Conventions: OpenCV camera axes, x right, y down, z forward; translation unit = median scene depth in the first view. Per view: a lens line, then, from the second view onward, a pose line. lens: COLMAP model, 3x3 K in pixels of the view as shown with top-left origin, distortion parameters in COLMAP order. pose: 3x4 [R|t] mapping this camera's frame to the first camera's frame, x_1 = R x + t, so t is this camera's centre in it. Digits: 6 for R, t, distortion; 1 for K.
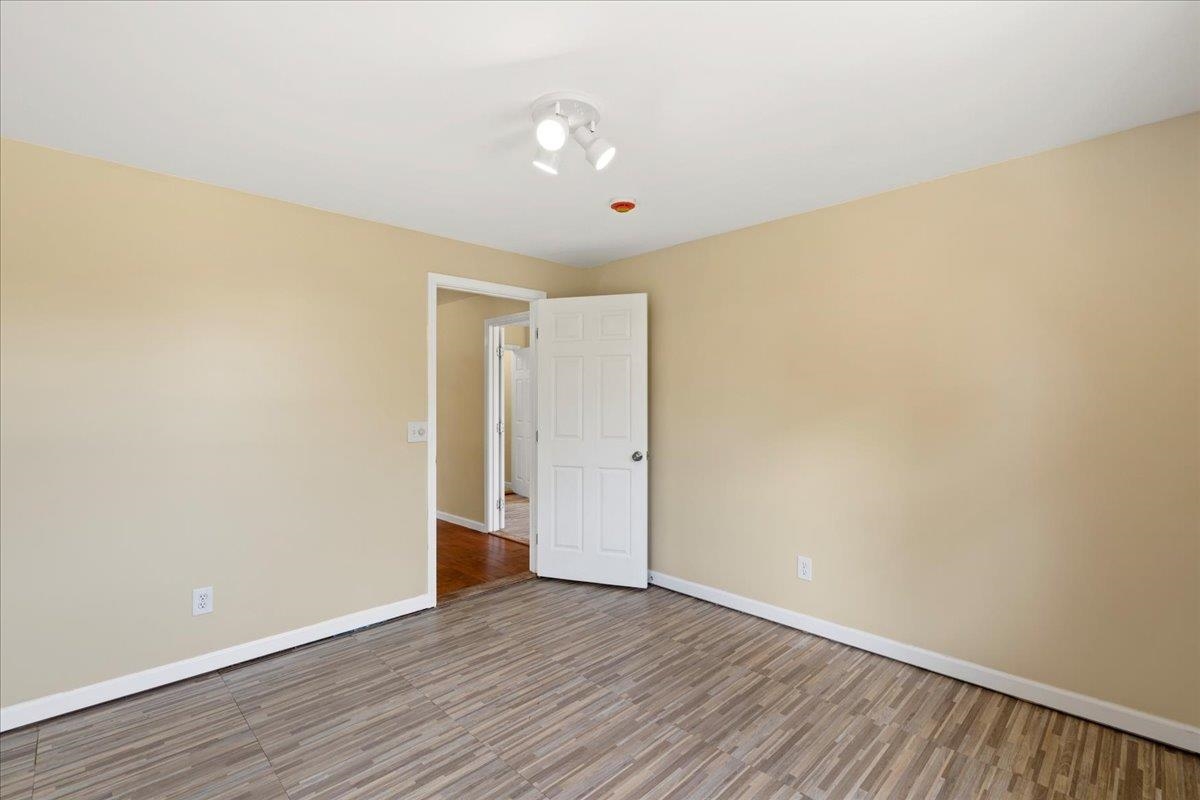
lens RADIAL K [[546.1, 0, 600.0], [0, 546.1, 400.0], [0, 0, 1]] dist [-0.000801, 0.000614]
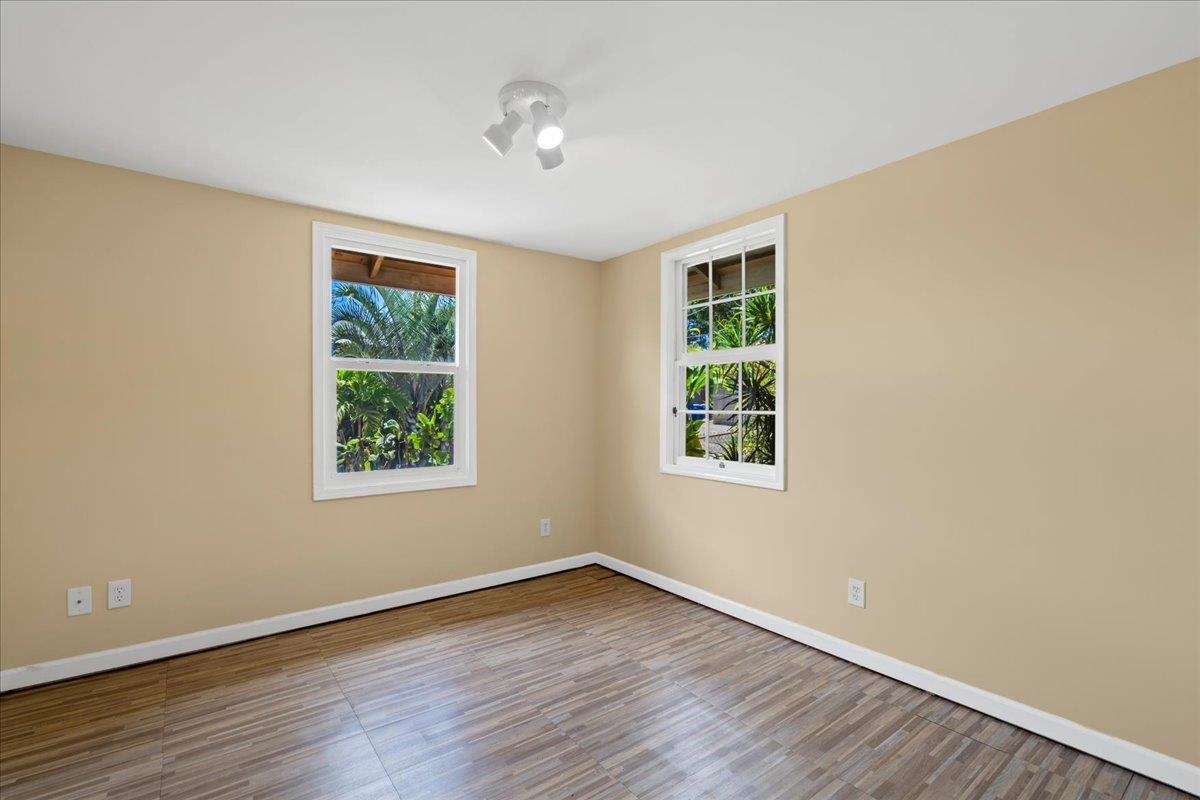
lens RADIAL K [[542.0, 0, 598.9], [0, 542.0, 404.1], [0, 0, 1]] dist [0.000974, 0.000254]
pose [[-0.991731, 0.001689, 0.128322, -0.257300], [0.001849, 0.999998, 0.001126, 0.021089], [-0.128320, 0.001353, -0.991732, 1.611355]]
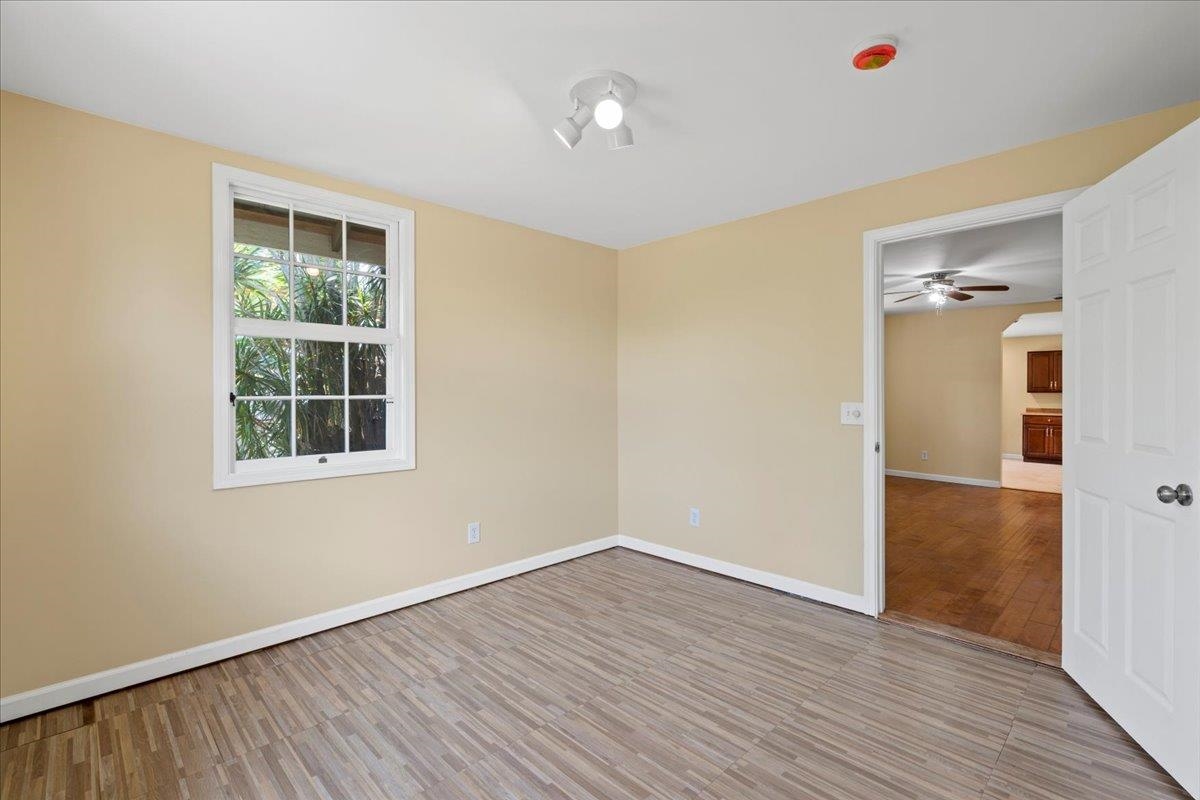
lens RADIAL K [[542.0, 0, 598.9], [0, 542.0, 404.1], [0, 0, 1]] dist [0.000974, 0.000254]
pose [[-0.006822, 0.023355, -0.999704, 0.780132], [-0.000320, 0.999727, 0.023358, 0.030079], [0.999977, 0.000480, -0.006812, 0.805140]]
